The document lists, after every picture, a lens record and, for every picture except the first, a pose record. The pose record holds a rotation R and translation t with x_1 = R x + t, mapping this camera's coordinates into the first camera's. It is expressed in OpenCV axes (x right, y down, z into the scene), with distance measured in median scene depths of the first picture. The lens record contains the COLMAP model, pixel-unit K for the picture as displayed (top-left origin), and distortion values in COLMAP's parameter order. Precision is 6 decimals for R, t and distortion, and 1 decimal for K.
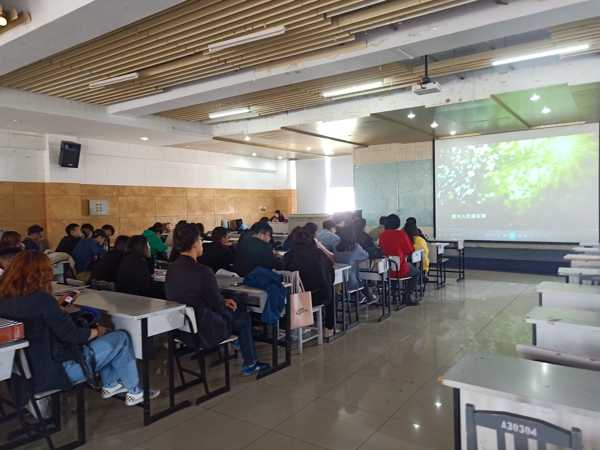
lens RADIAL K [[451.6, 0, 300.0], [0, 451.6, 225.0], [0, 0, 1]] dist [0.068800, -0.047860]
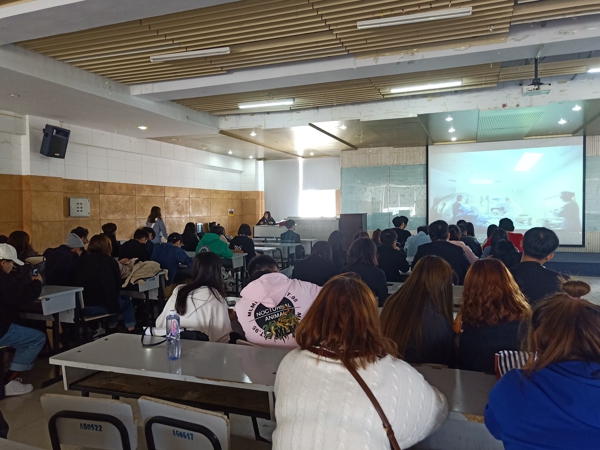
lens RADIAL K [[451.6, 0, 300.0], [0, 451.6, 225.0], [0, 0, 1]] dist [0.068800, -0.047860]
pose [[0.968672, 0.002556, 0.248329, -0.282408], [-0.000104, 0.999951, -0.009884, 0.002961], [-0.248342, 0.009548, 0.968625, 0.096971]]
